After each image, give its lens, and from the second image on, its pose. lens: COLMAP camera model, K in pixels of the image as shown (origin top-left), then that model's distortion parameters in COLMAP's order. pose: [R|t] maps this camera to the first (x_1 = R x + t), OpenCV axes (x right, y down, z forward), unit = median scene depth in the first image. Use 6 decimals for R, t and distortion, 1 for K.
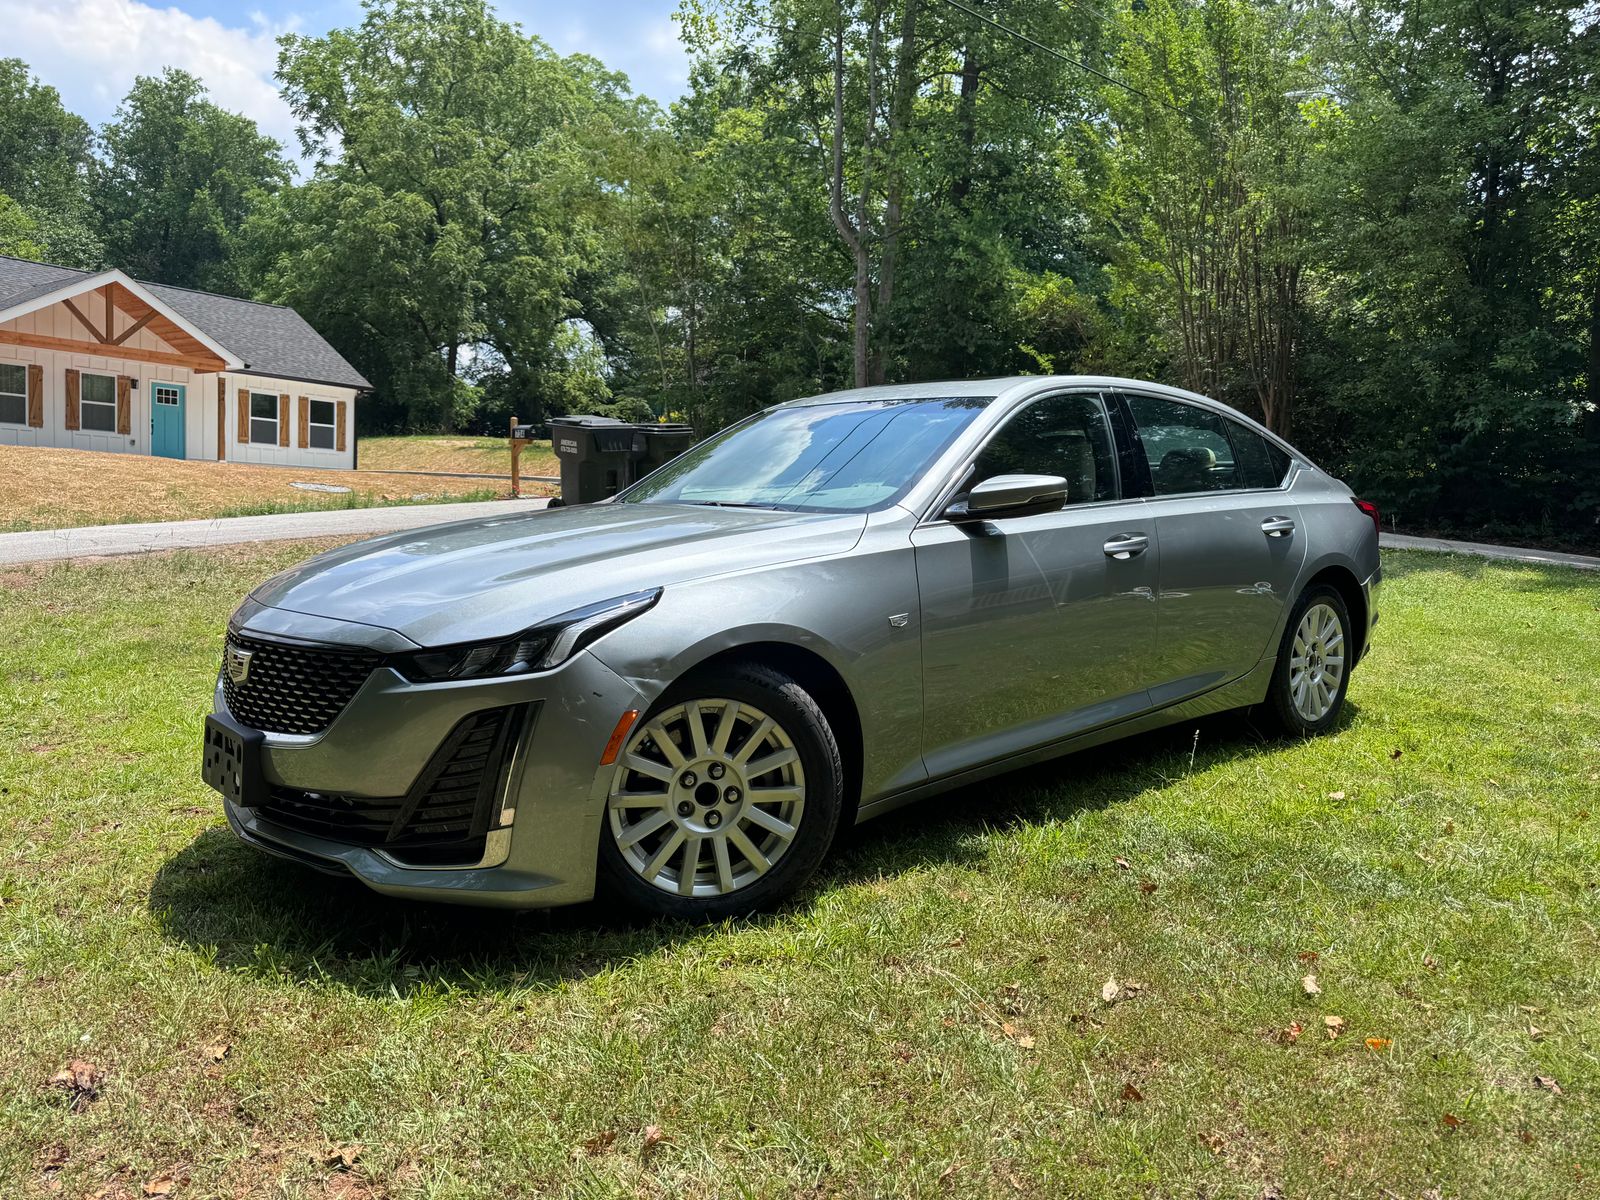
lens RADIAL K [[1133.2, 0, 817.4], [0, 1133.2, 602.3], [0, 0, 1]] dist [0.048920, -0.070372]
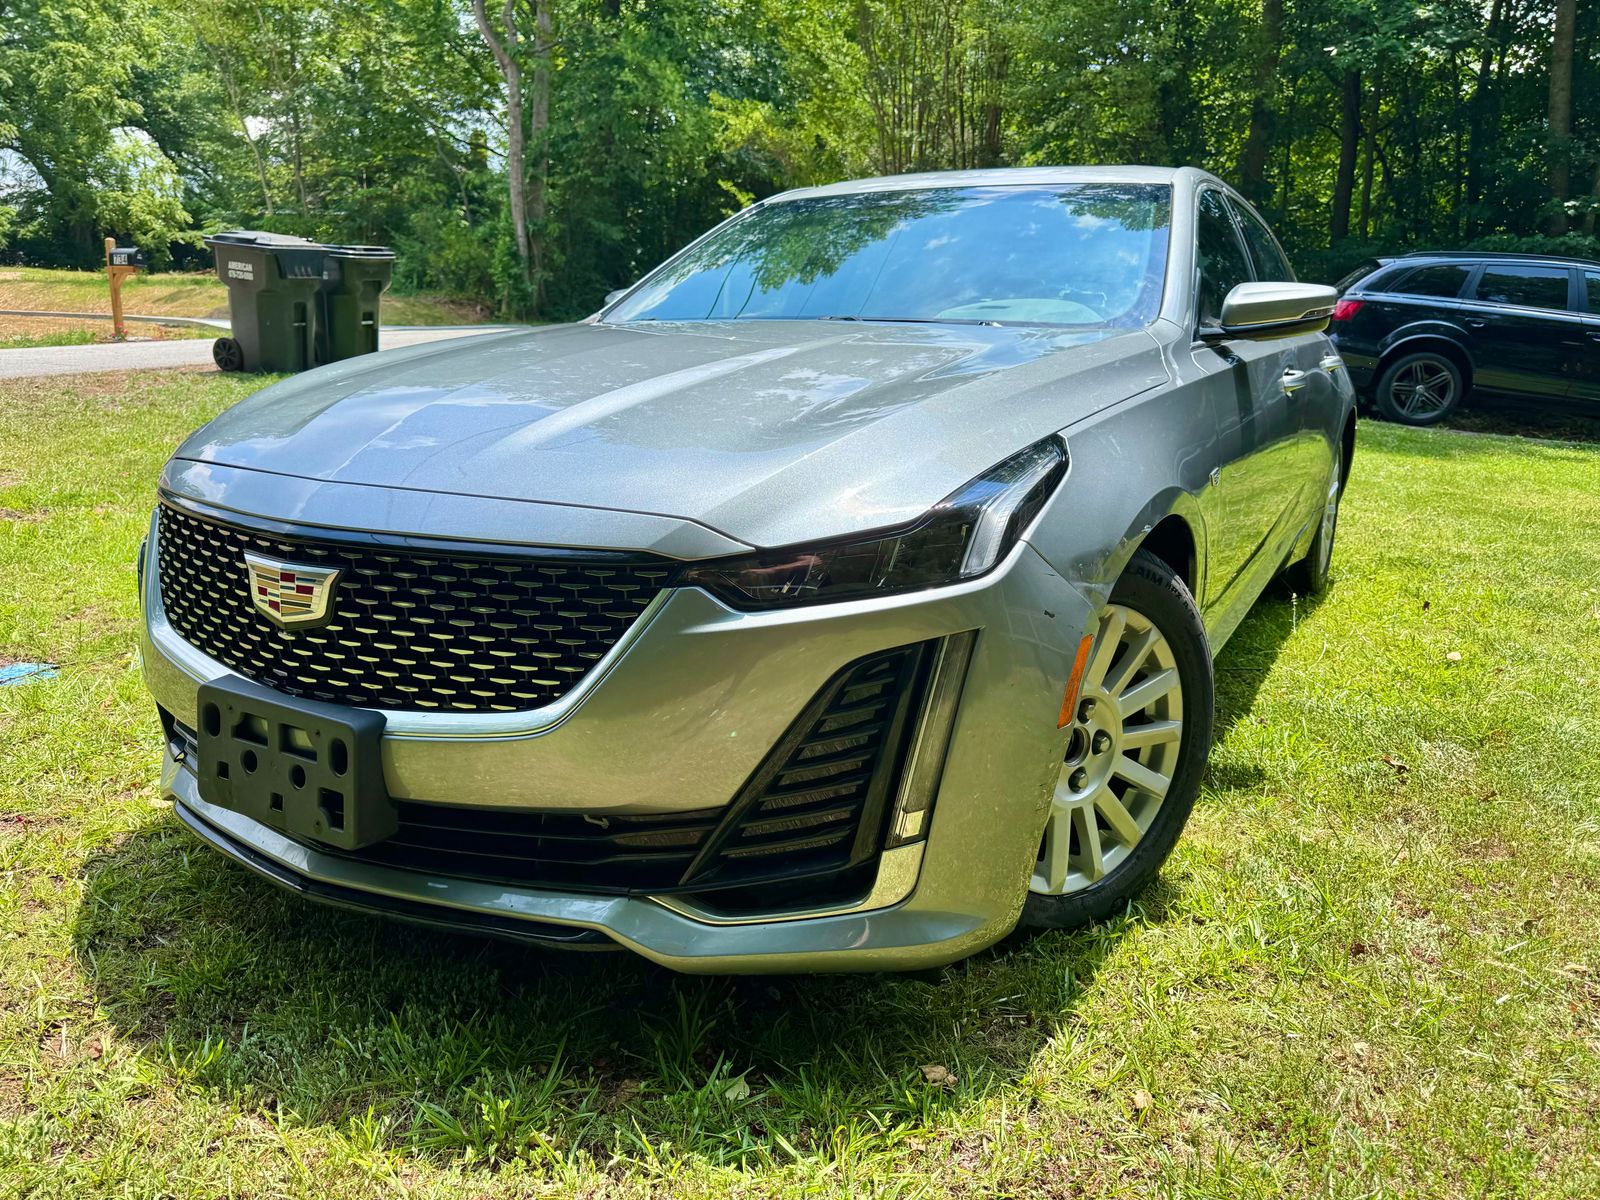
lens RADIAL K [[1140.2, 0, 800.0], [0, 1140.2, 600.0], [0, 0, 1]] dist [0.002448, -0.004890]
pose [[0.950643, -0.057979, 0.304823, -0.073439], [0.020243, 0.991883, 0.125529, -0.000736], [-0.309627, -0.113162, 0.944100, 0.068138]]
